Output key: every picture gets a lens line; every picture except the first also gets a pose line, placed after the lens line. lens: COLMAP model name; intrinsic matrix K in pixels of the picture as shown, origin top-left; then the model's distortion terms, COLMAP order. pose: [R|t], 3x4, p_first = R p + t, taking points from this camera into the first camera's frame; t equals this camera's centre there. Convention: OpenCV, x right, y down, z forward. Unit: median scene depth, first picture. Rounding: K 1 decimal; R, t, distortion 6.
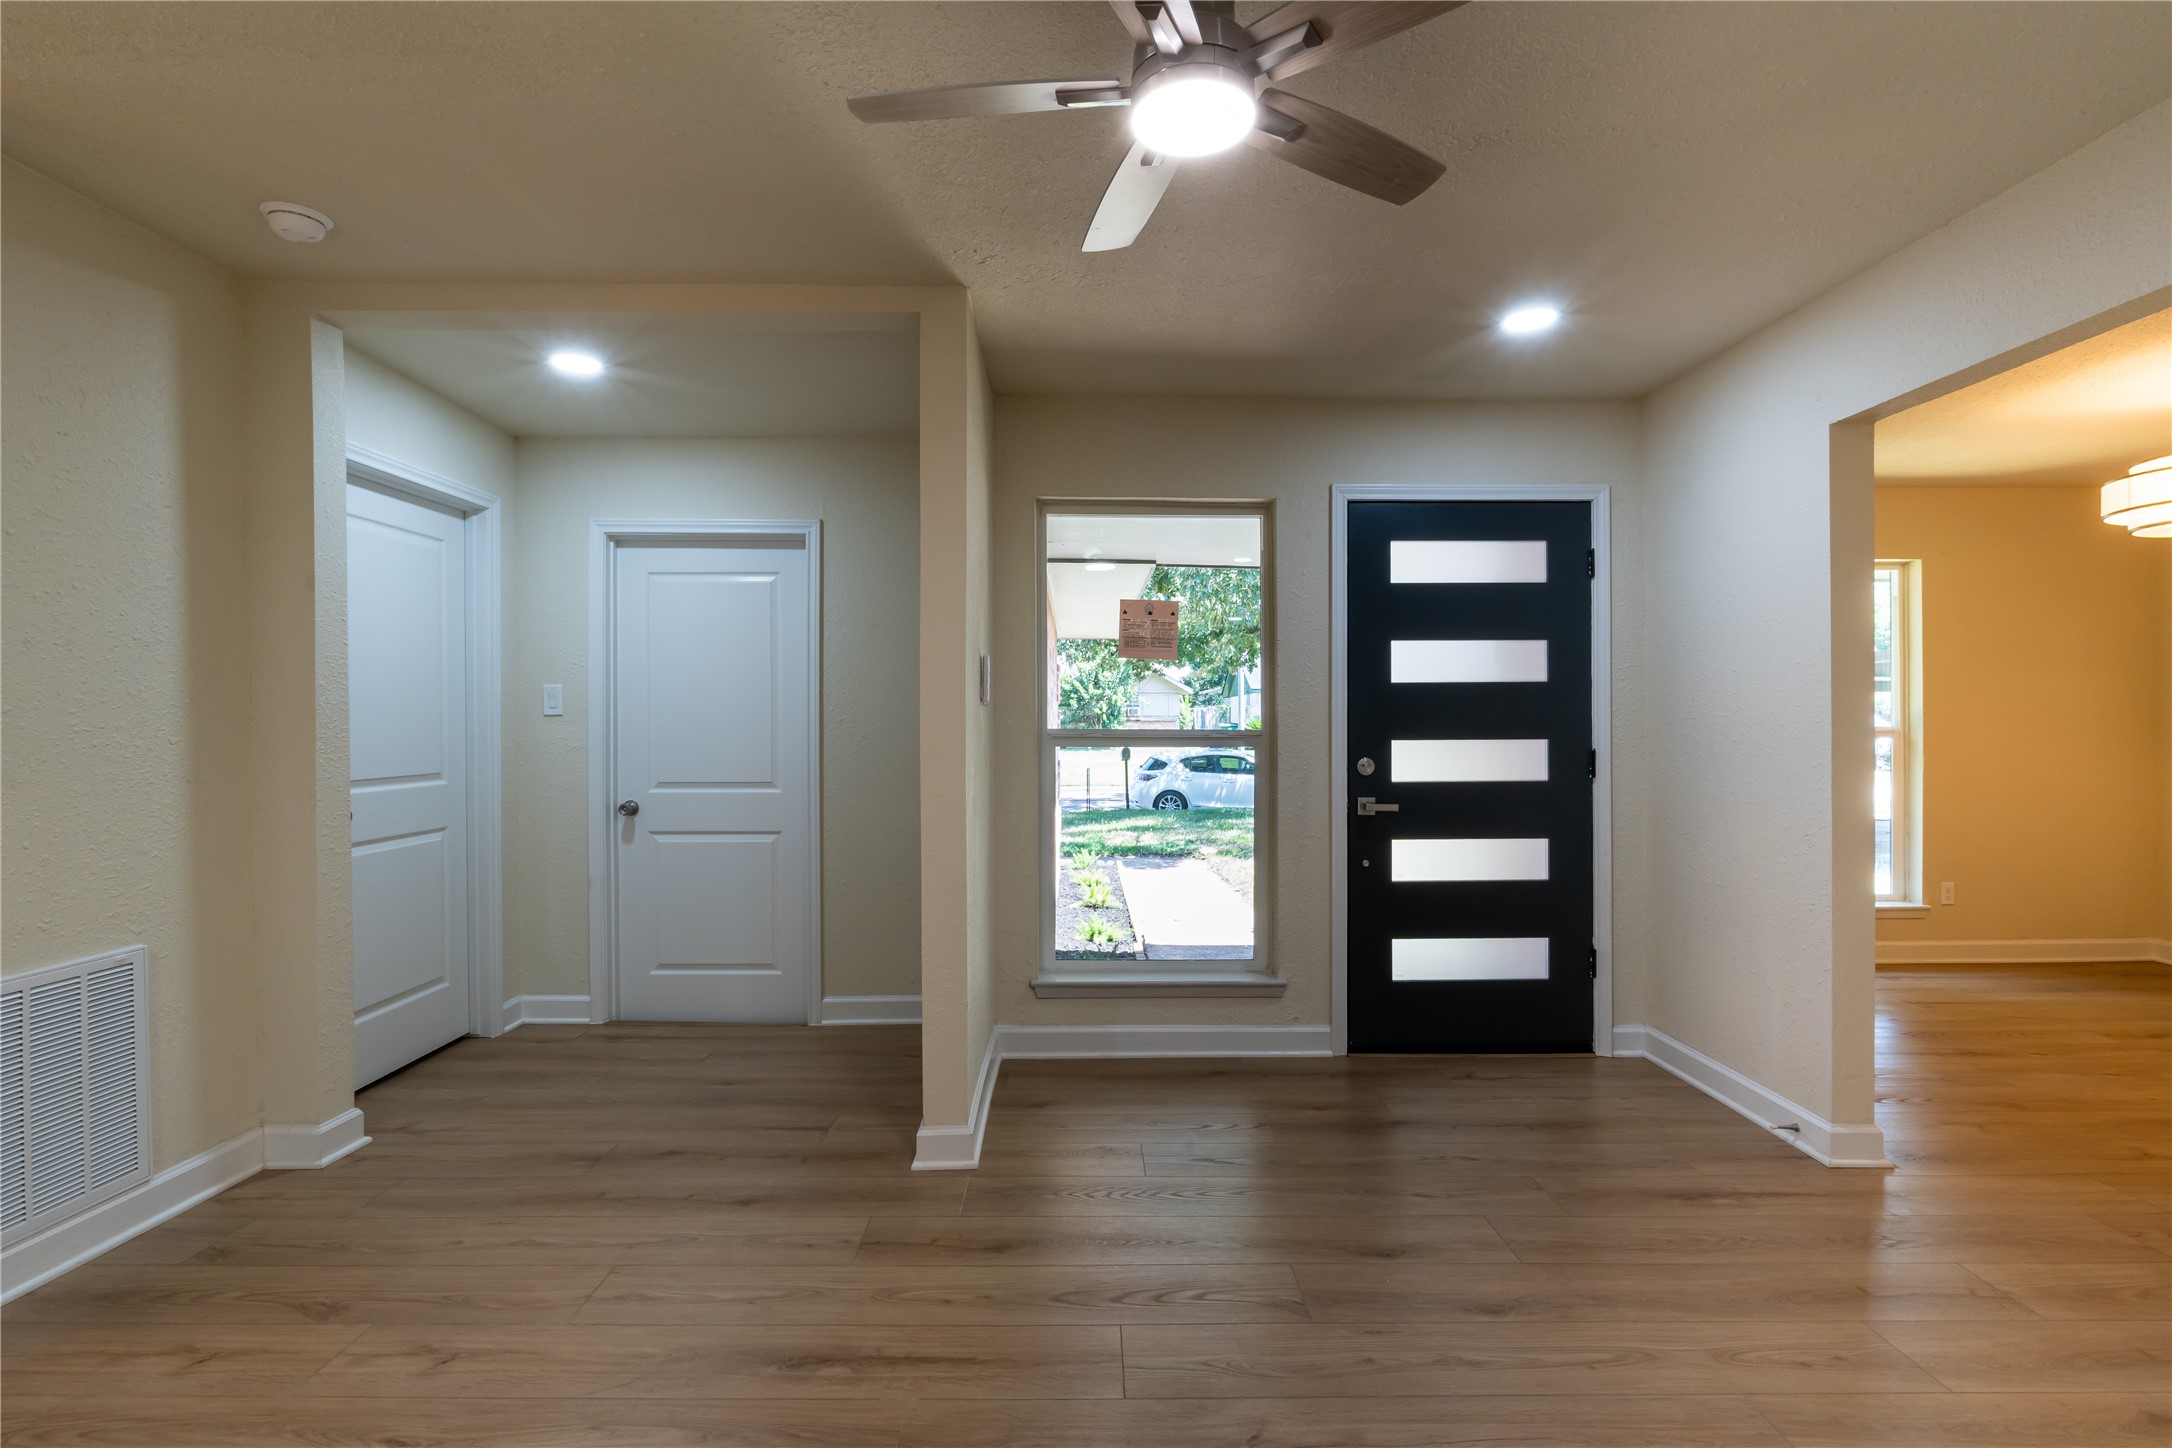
lens RADIAL K [[1033.9, 0, 1092.4], [0, 1033.9, 712.8], [0, 0, 1]] dist [-0.004001, -0.001470]
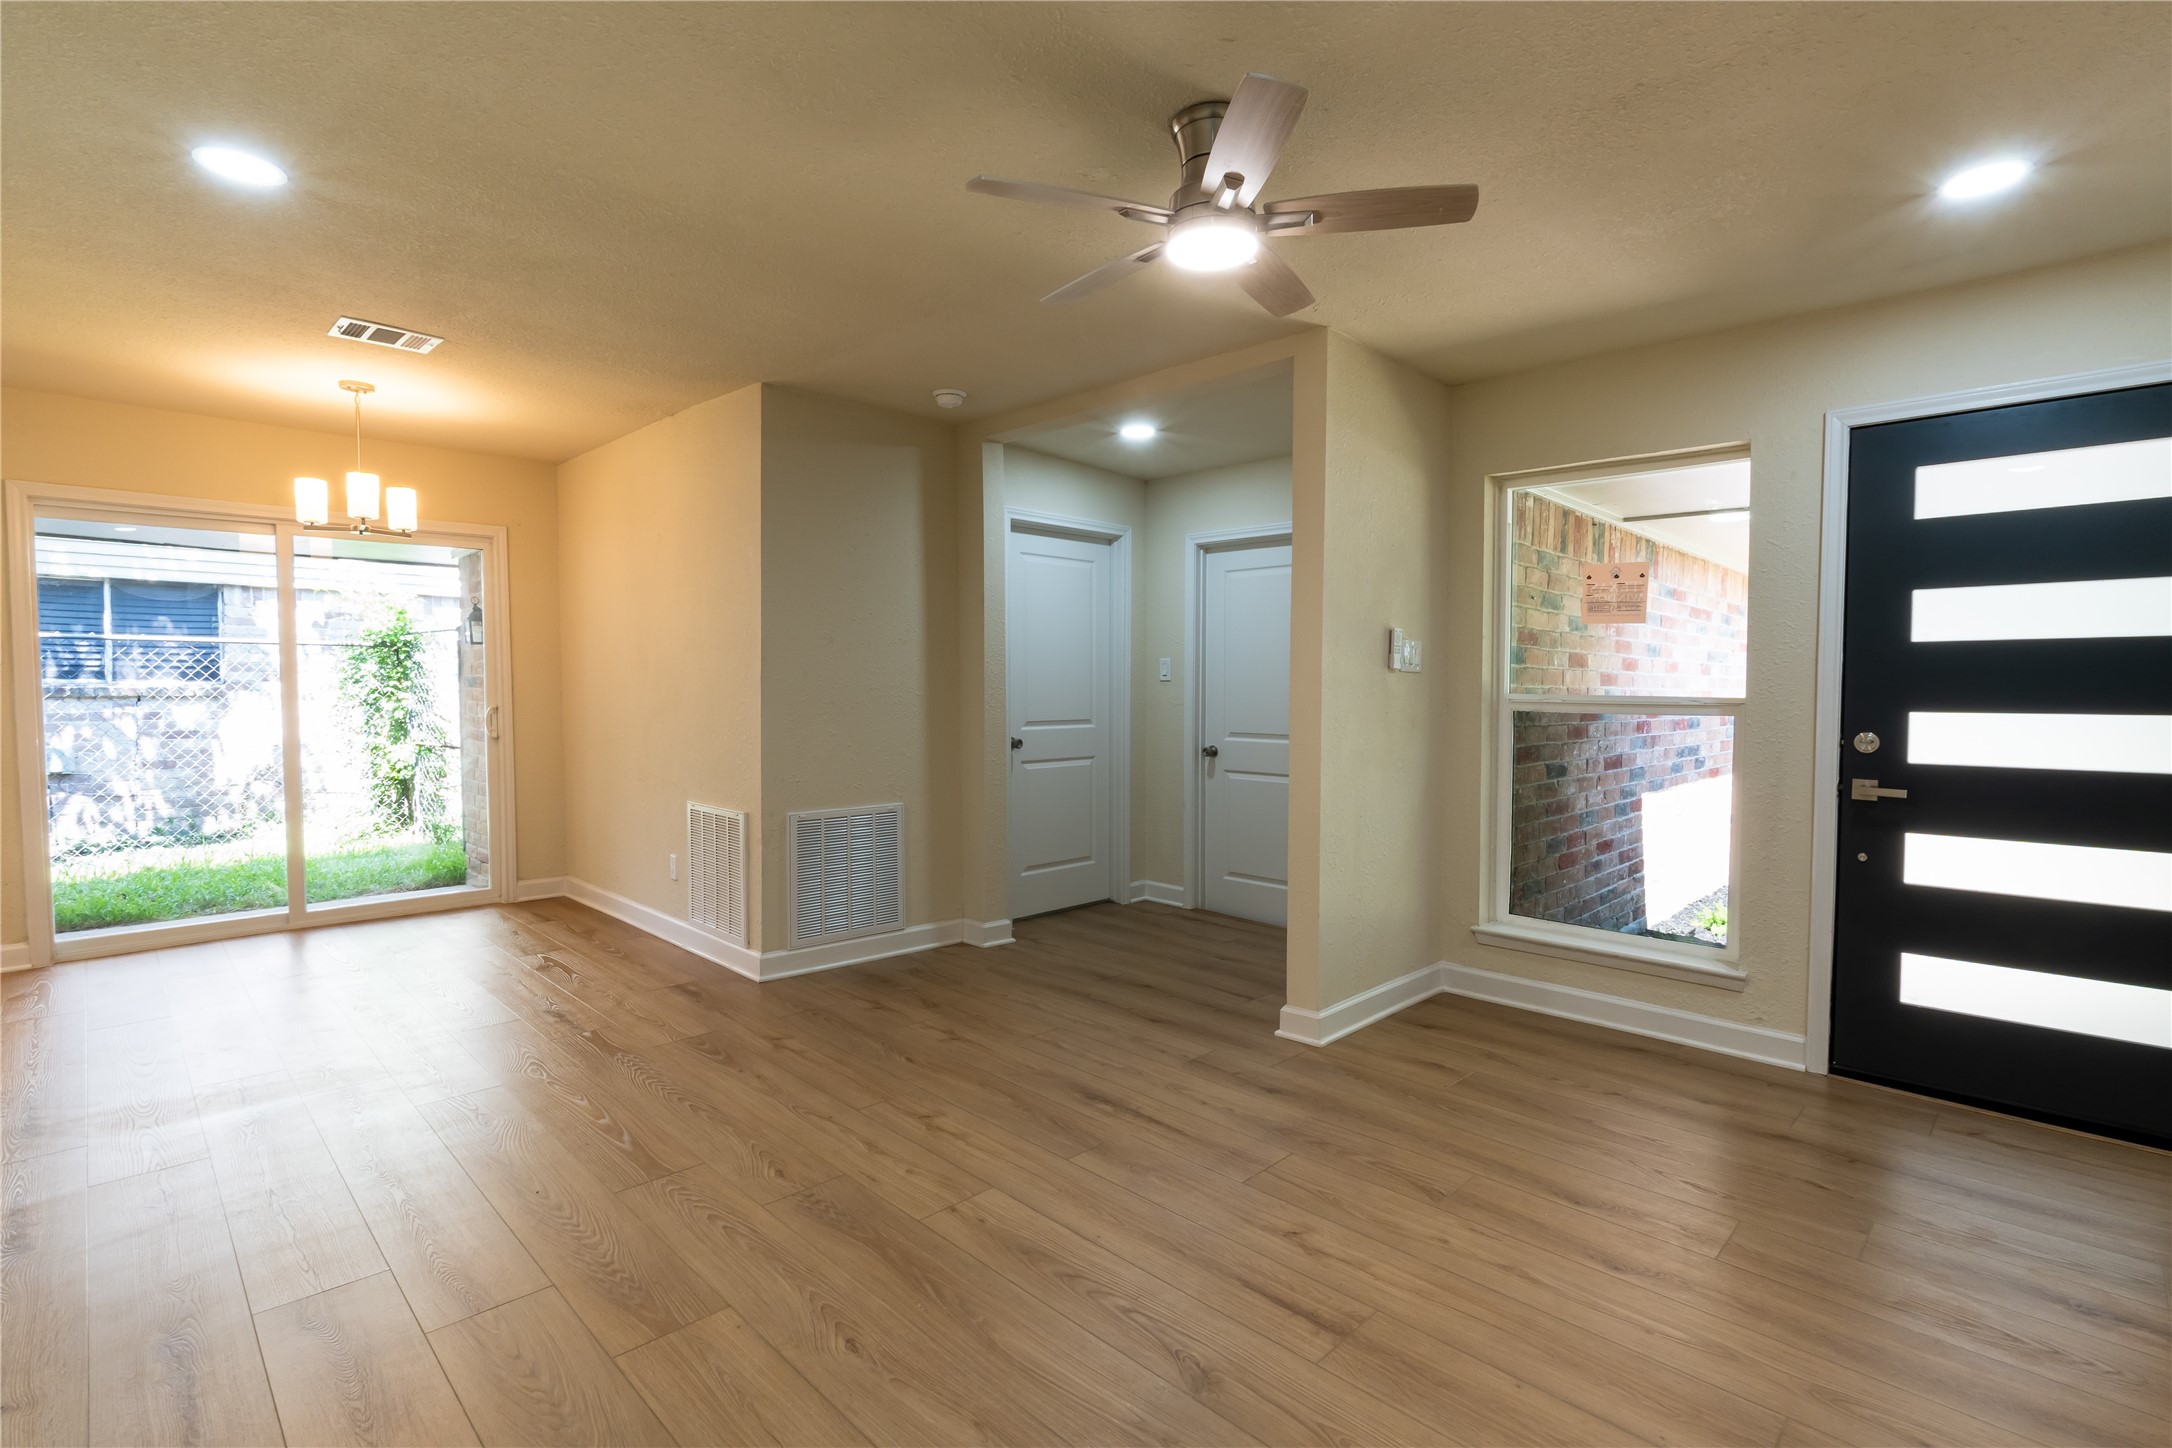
lens RADIAL K [[1033.9, 0, 1073.0], [0, 1033.9, 711.2], [0, 0, 1]] dist [-0.004001, -0.001470]
pose [[0.691164, 0.022175, -0.722358, 0.424489], [-0.000023, 0.999530, 0.030662, 0.000755], [0.722698, -0.021175, 0.690840, -0.044583]]
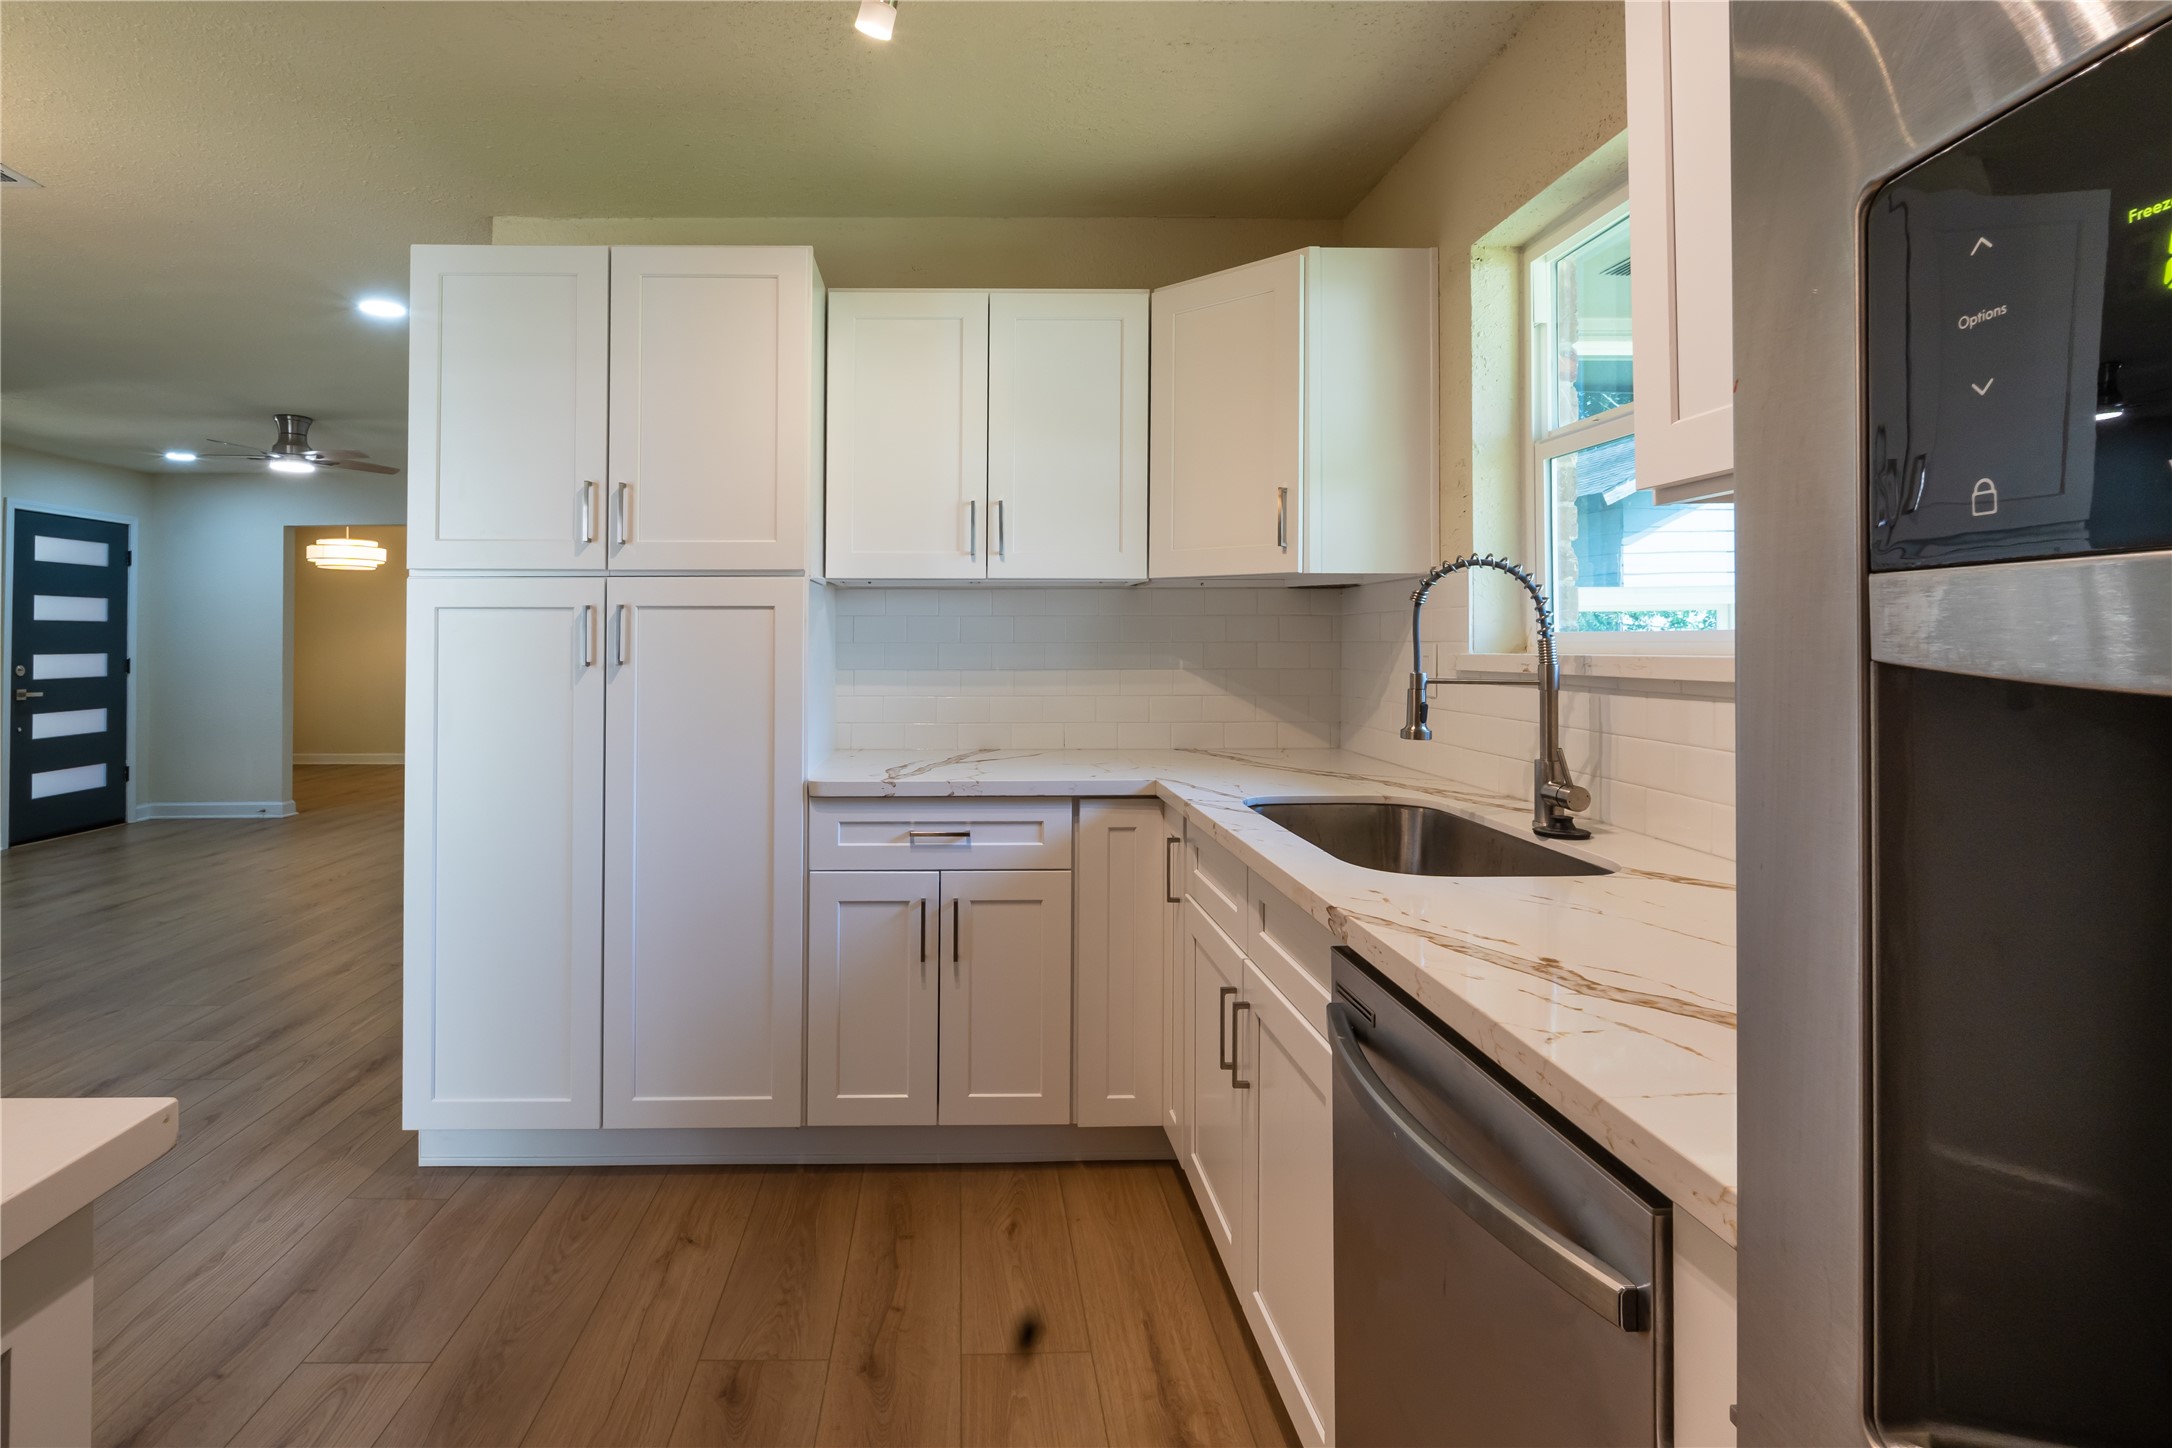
lens RADIAL K [[1033.9, 0, 941.7], [0, 1033.9, 637.2], [0, 0, 1]] dist [-0.004001, -0.001470]
pose [[0.025034, 0.008896, 0.999647, -1.342976], [-0.010062, 0.999912, -0.008647, -0.001758], [-0.999636, -0.009842, 0.025121, -0.510455]]
